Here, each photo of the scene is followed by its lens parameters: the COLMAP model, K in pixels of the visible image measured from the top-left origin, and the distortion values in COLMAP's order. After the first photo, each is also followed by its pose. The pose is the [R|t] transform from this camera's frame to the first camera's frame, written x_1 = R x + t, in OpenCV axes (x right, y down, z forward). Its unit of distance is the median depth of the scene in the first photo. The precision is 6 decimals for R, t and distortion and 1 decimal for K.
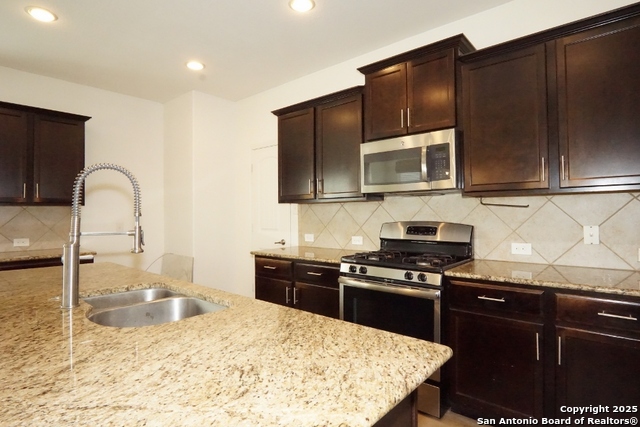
lens RADIAL K [[340.4, 0, 319.2], [0, 340.4, 201.5], [0, 0, 1]] dist [-0.029705, 0.004537]
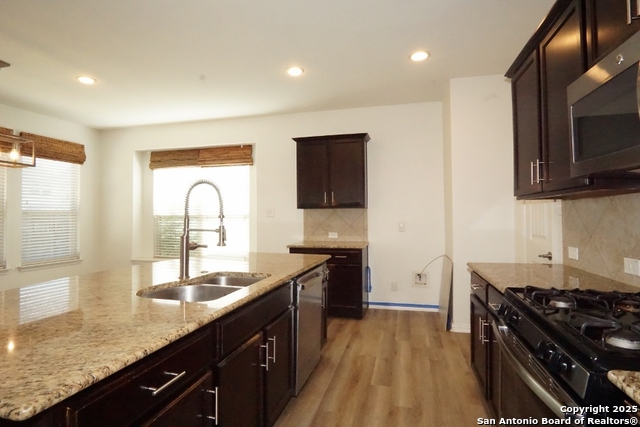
lens RADIAL K [[340.4, 0, 319.3], [0, 340.4, 212.3], [0, 0, 1]] dist [-0.029705, 0.004537]
pose [[0.445137, -0.003546, -0.895455, 0.409312], [0.034025, 0.999337, 0.012956, 0.009676], [0.894816, -0.036235, 0.444963, 0.399587]]
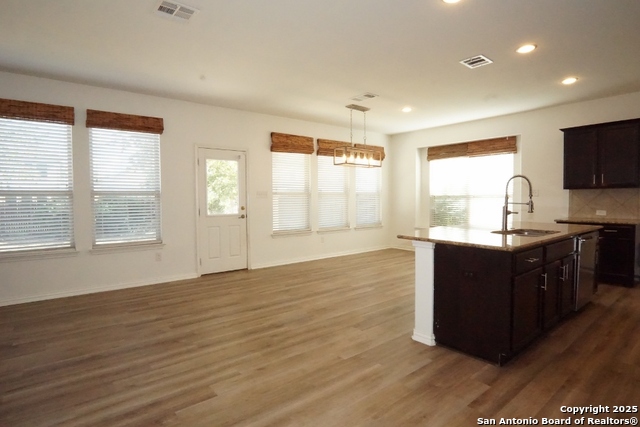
lens RADIAL K [[340.4, 0, 319.6], [0, 340.4, 209.1], [0, 0, 1]] dist [-0.029705, 0.004537]
pose [[-0.173147, 0.042971, -0.983958, 1.001133], [0.044596, 0.998365, 0.035752, -0.007409], [0.983886, -0.037690, -0.174780, 0.006254]]
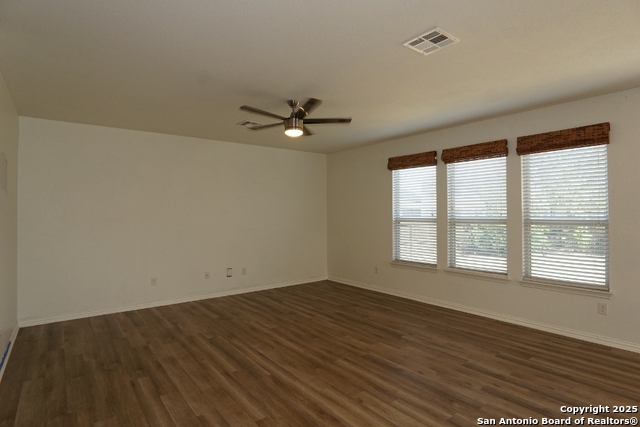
lens RADIAL K [[340.4, 0, 319.0], [0, 340.4, 211.1], [0, 0, 1]] dist [-0.029705, 0.004537]
pose [[-0.980193, 0.015230, 0.197458, 0.235183], [0.006372, 0.998948, -0.045420, -0.060445], [-0.197942, -0.043263, -0.979259, 0.365355]]
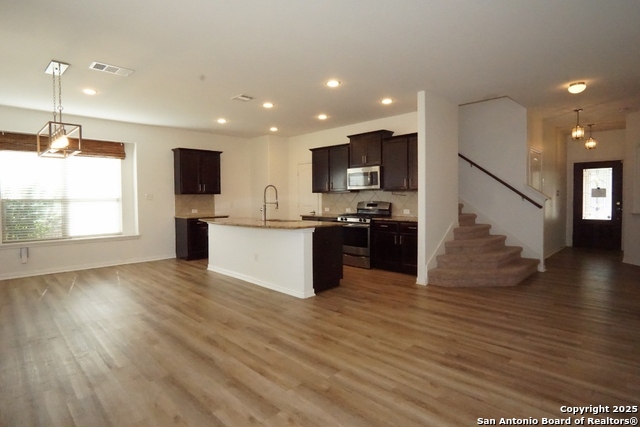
lens RADIAL K [[340.4, 0, 321.5], [0, 340.4, 203.4], [0, 0, 1]] dist [-0.029705, 0.004537]
pose [[0.997485, 0.001509, -0.070856, 0.107524], [0.002114, 0.998695, 0.051029, -0.047878], [0.070840, -0.051050, 0.996180, -1.377379]]
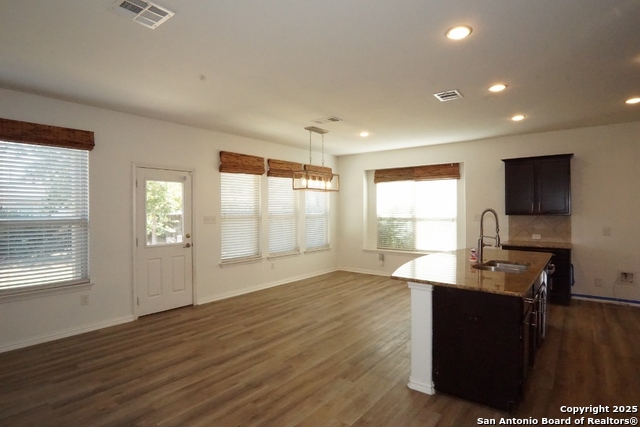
lens RADIAL K [[340.4, 0, 319.8], [0, 340.4, 209.1], [0, 0, 1]] dist [-0.029705, 0.004537]
pose [[0.049982, 0.006549, -0.998729, 0.893251], [0.041162, 0.999115, 0.008611, -0.090349], [0.997902, -0.041540, 0.049668, -0.195493]]
